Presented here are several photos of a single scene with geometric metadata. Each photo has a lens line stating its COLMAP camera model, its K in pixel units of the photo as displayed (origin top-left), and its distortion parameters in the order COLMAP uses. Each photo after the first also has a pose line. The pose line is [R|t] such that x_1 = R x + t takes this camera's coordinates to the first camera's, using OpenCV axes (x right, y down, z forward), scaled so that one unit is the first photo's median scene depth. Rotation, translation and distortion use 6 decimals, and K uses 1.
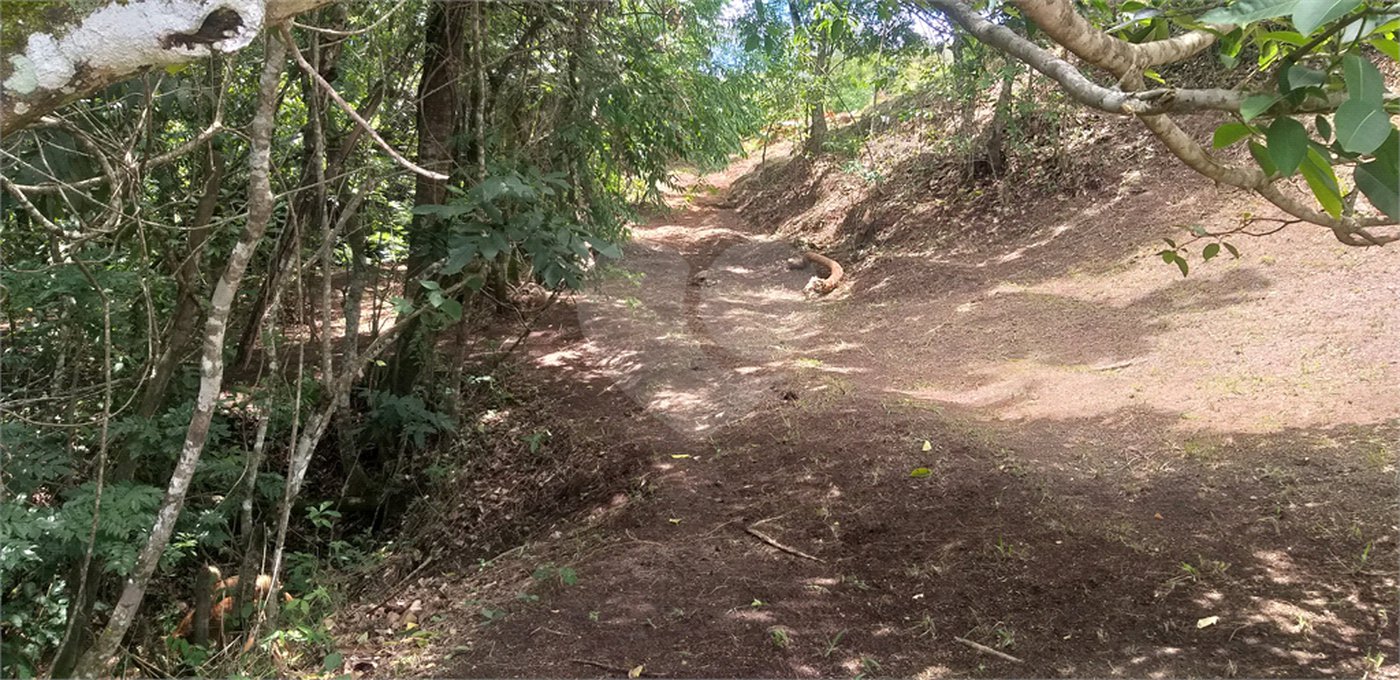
lens RADIAL K [[1080.4, 0, 725.4], [0, 1080.4, 347.8], [0, 0, 1]] dist [0.057592, -0.124311]
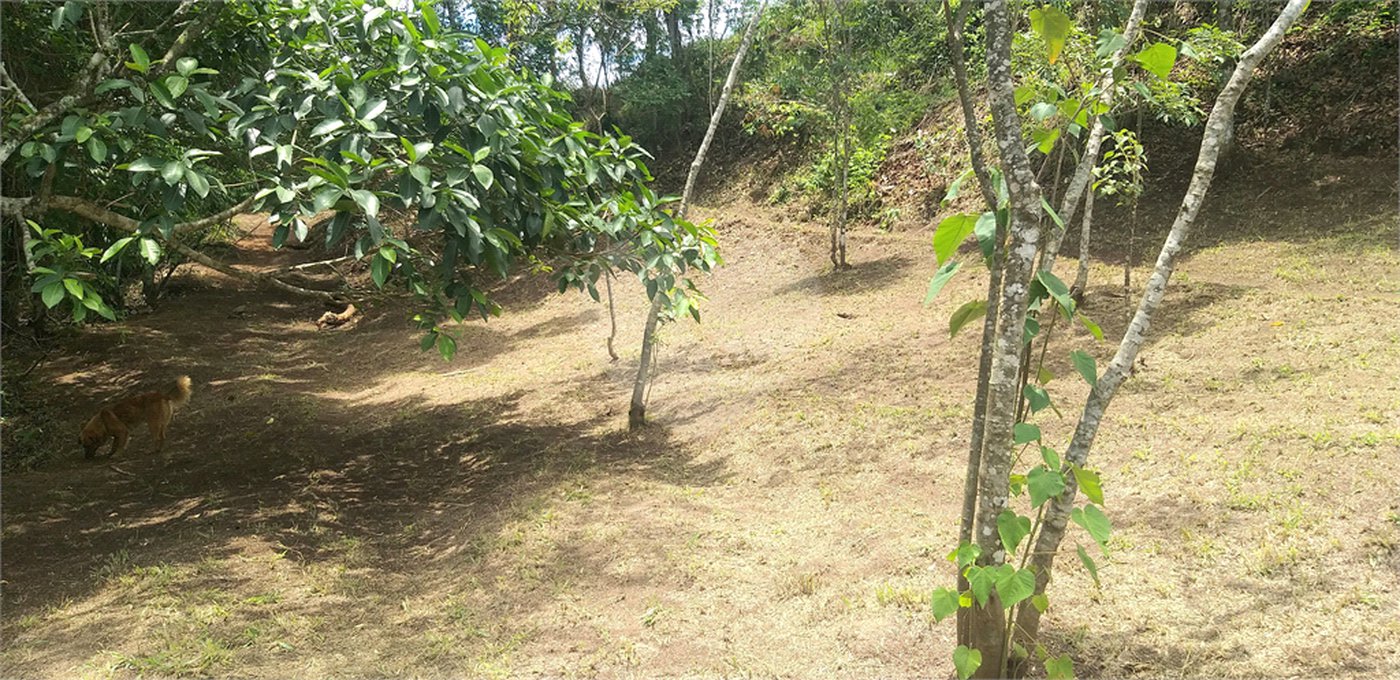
lens RADIAL K [[1080.4, 0, 725.4], [0, 1080.4, 347.8], [0, 0, 1]] dist [0.057592, -0.124311]
pose [[0.958025, -0.004633, 0.286648, 0.185724], [0.013163, 0.999526, -0.027837, 0.018302], [-0.286383, 0.030442, 0.957631, -0.367006]]
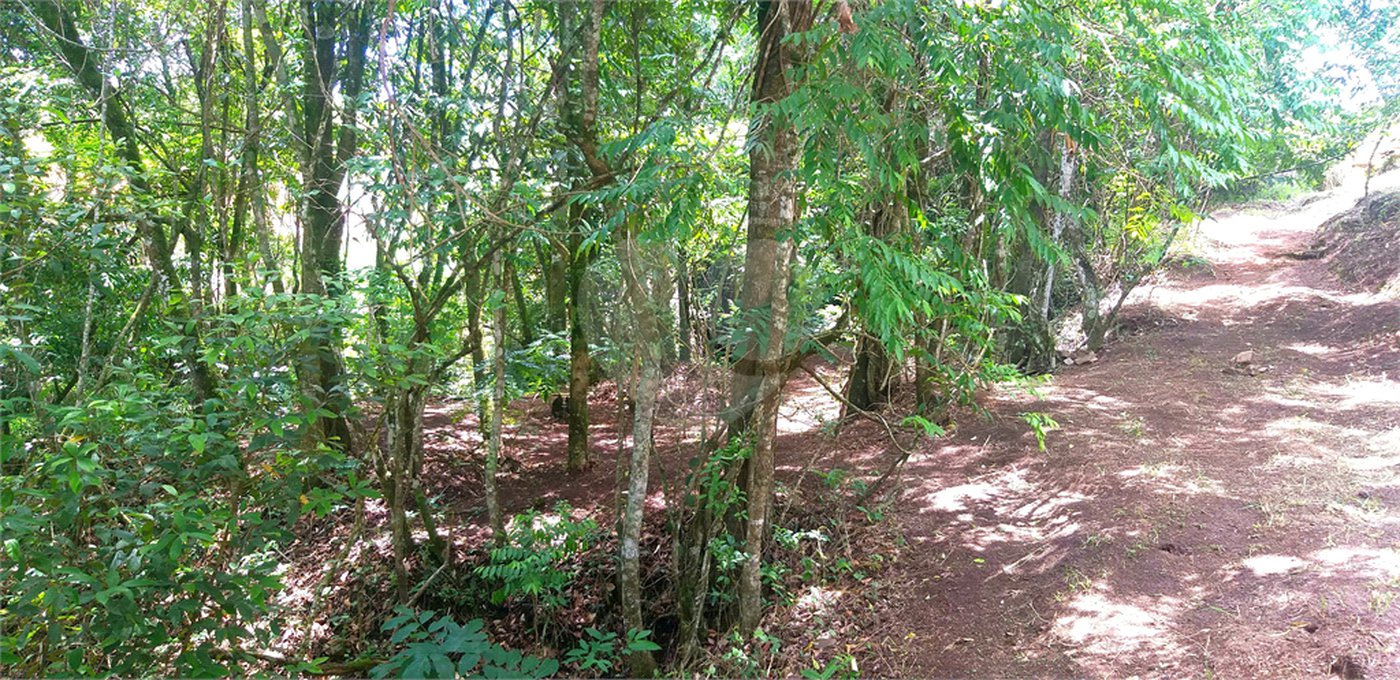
lens RADIAL K [[1080.4, 0, 725.4], [0, 1080.4, 347.8], [0, 0, 1]] dist [0.057592, -0.124311]
pose [[0.869662, -0.002550, -0.493640, 0.039623], [-0.027403, 0.998195, -0.053434, -0.037190], [0.492886, 0.059997, 0.868023, 0.336354]]
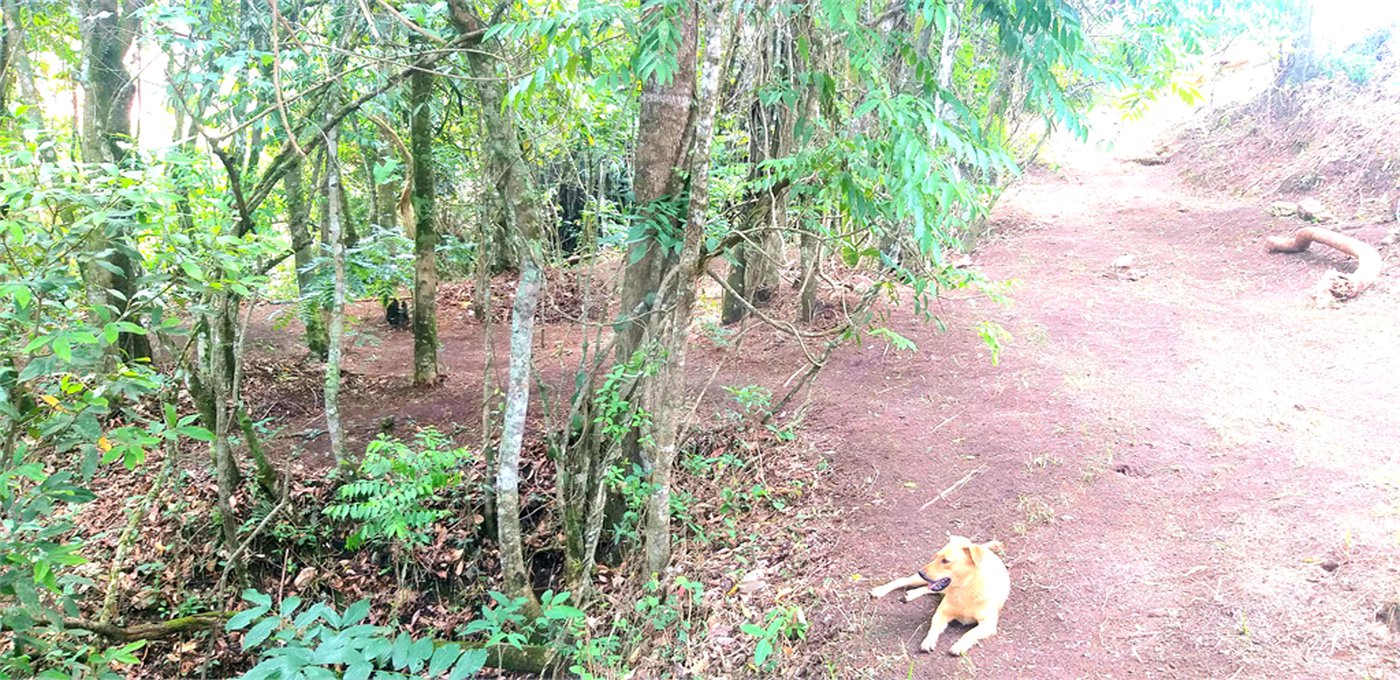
lens RADIAL K [[1080.4, 0, 725.4], [0, 1080.4, 347.8], [0, 0, 1]] dist [0.057592, -0.124311]
pose [[0.937427, 0.036128, -0.346303, -0.022768], [-0.026635, 0.999129, 0.032132, -0.038746], [0.347162, -0.020898, 0.937572, 0.384495]]
